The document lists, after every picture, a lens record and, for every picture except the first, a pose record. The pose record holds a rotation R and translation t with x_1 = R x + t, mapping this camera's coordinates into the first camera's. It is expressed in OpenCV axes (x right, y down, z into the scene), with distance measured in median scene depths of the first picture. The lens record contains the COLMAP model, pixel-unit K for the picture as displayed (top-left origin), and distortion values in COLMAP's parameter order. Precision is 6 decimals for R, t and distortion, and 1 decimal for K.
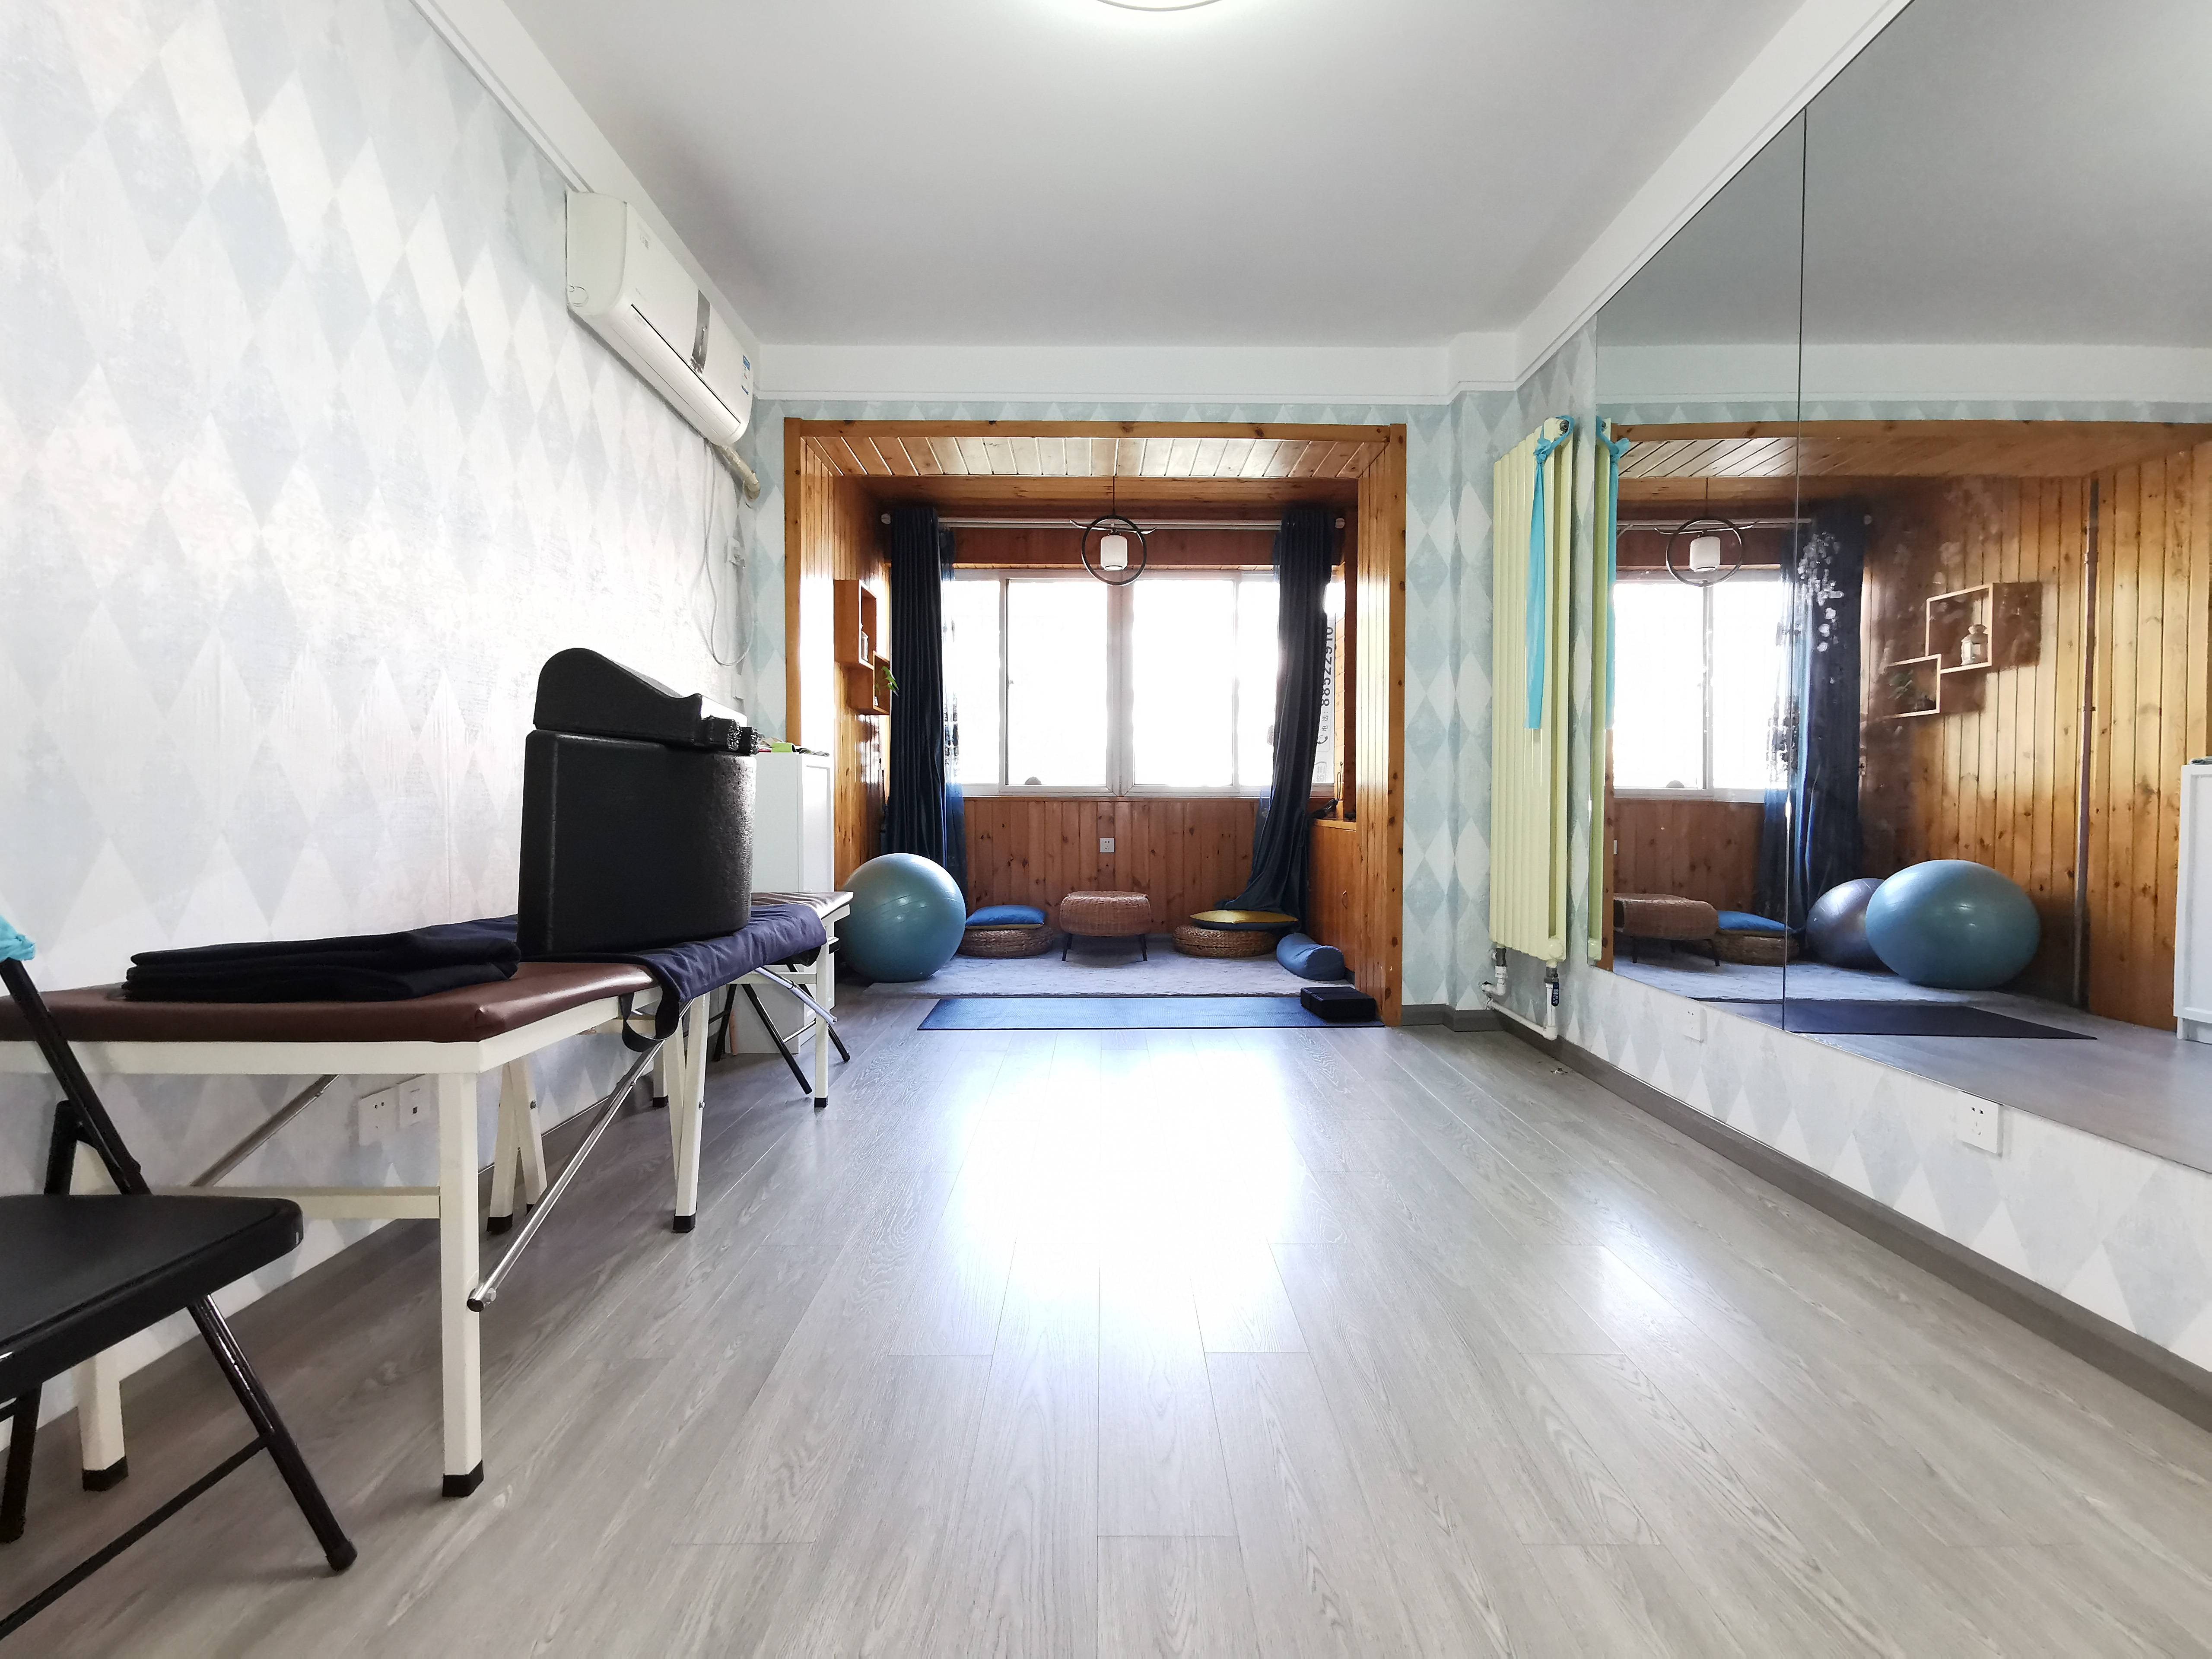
lens RADIAL K [[1015.2, 0, 1102.7], [0, 1015.2, 829.5], [0, 0, 1]] dist [0.025528, 0.000700]
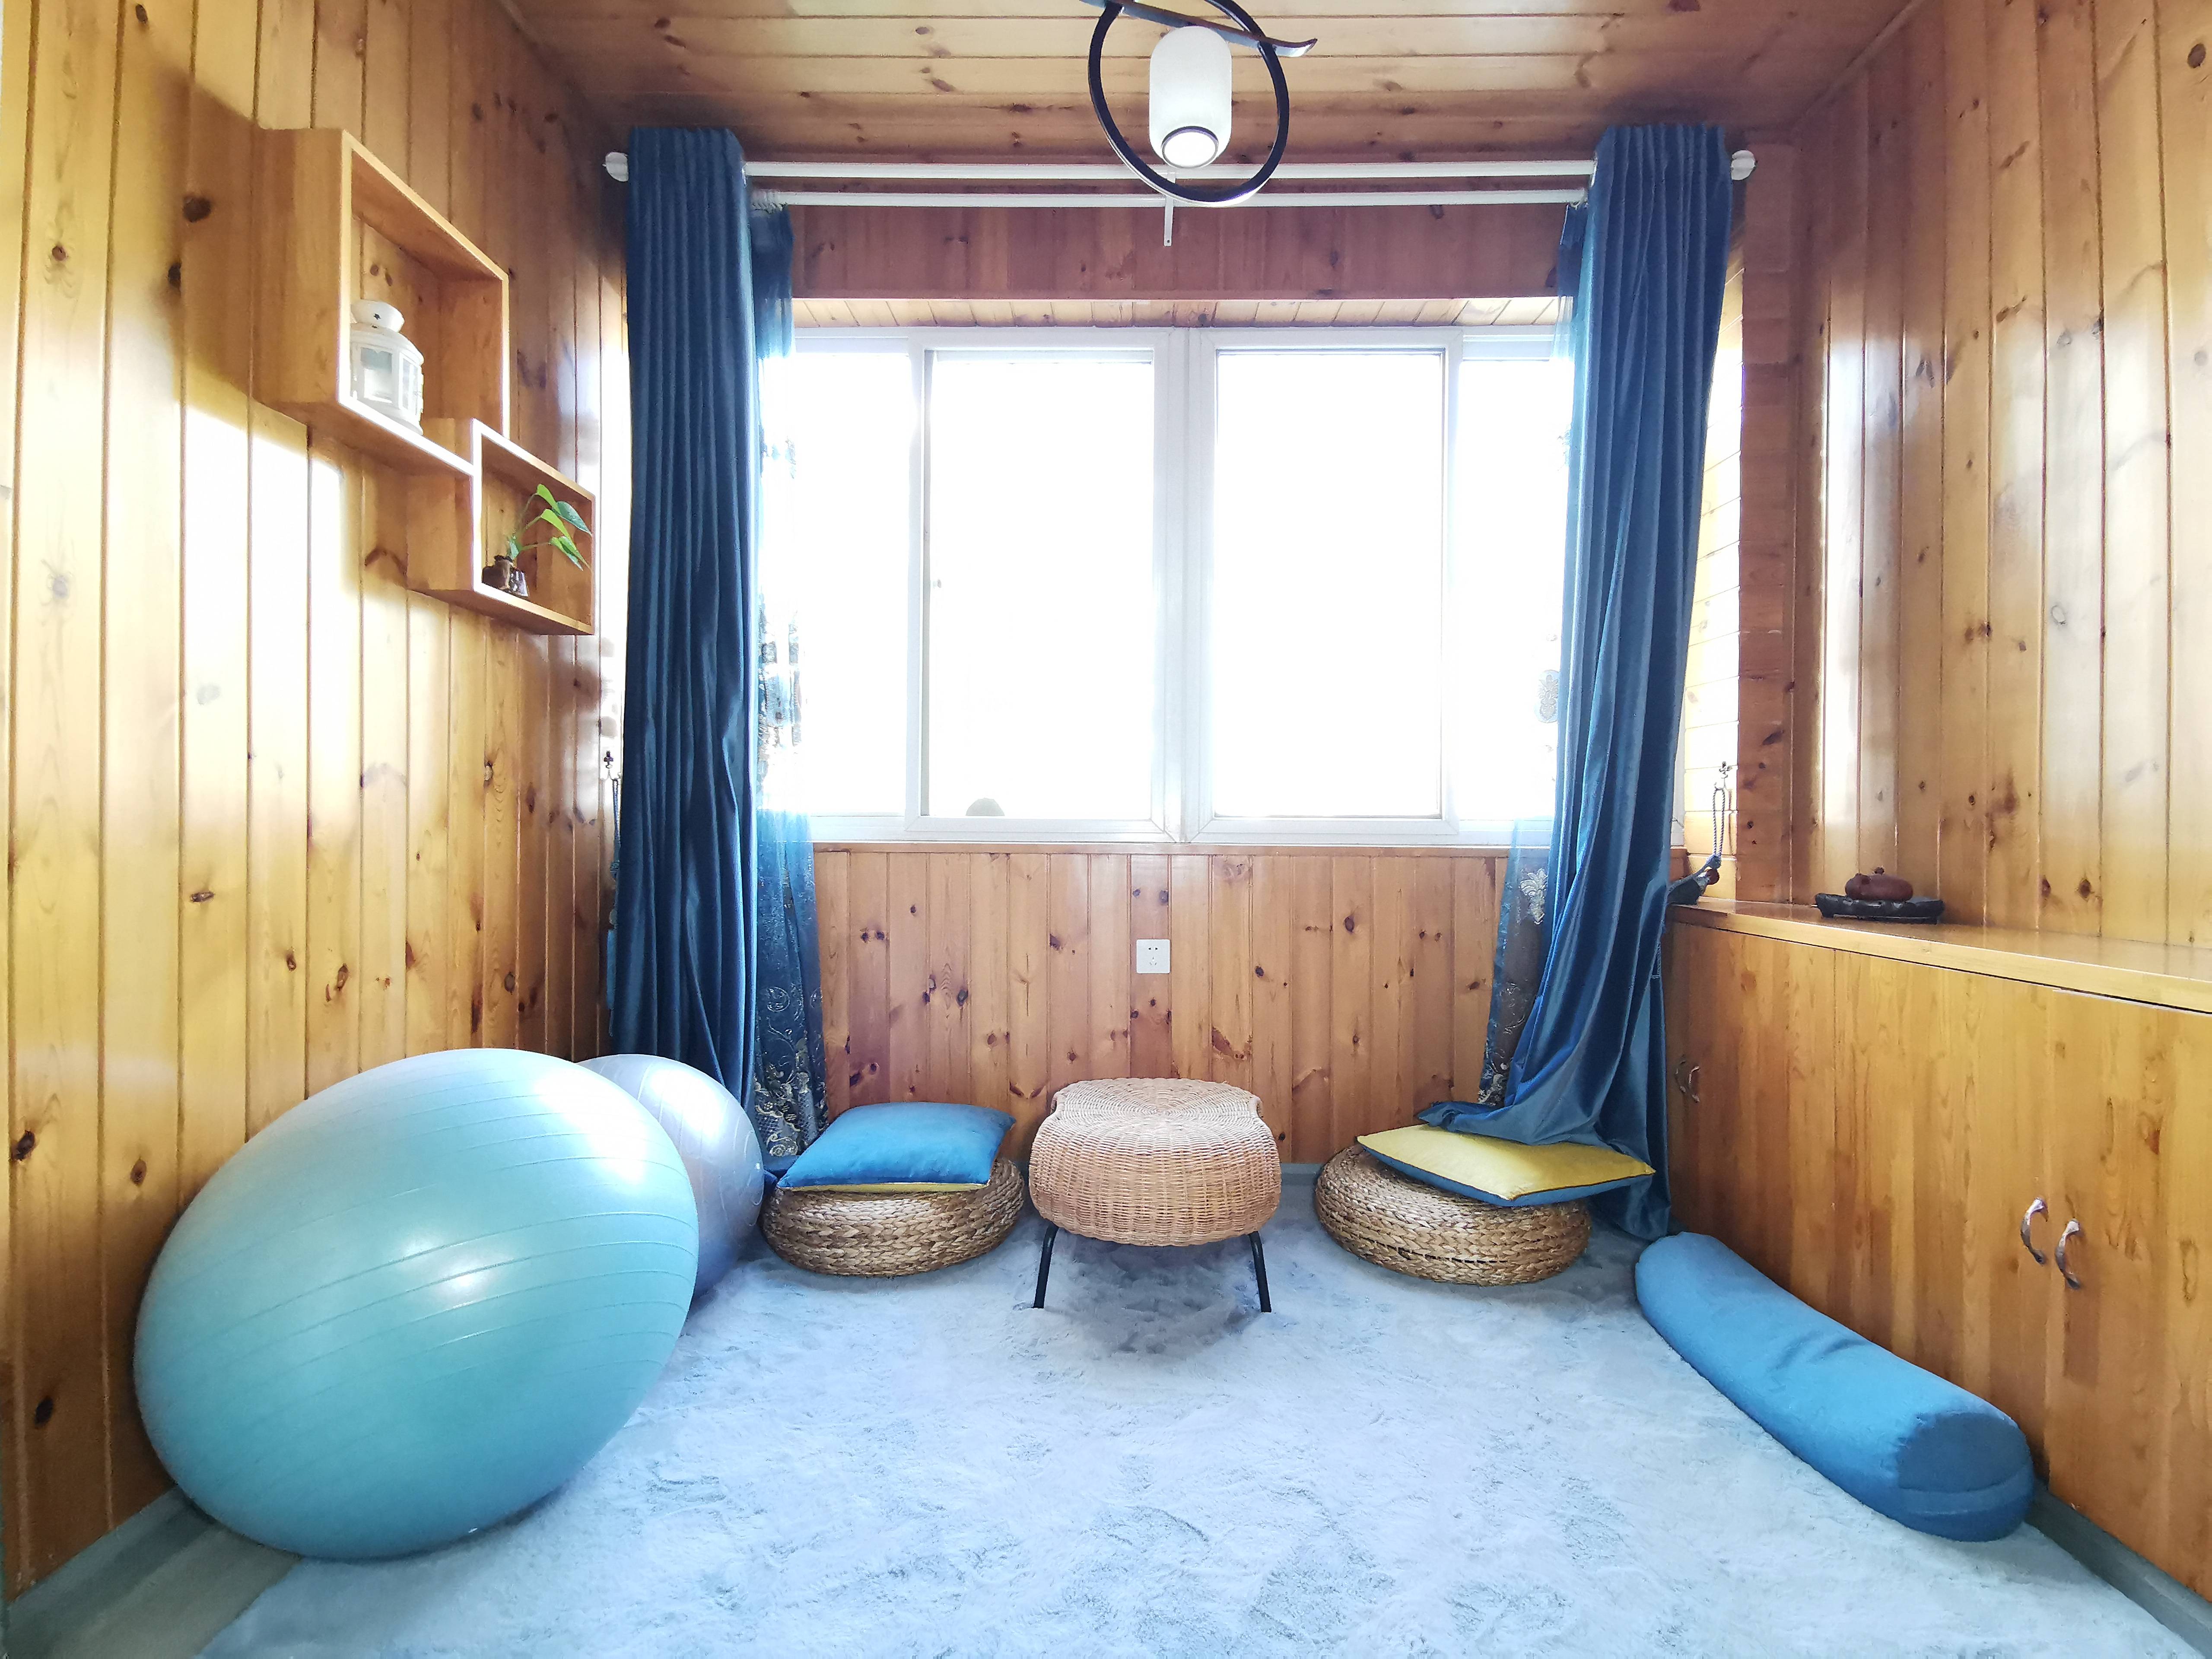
lens RADIAL K [[1015.2, 0, 1111.7], [0, 1015.2, 827.6], [0, 0, 1]] dist [0.025528, 0.000700]
pose [[0.999949, 0.004003, -0.009254, -0.009443], [-0.004212, 0.999732, -0.022754, -0.029279], [0.009160, 0.022791, 0.999698, 0.570285]]
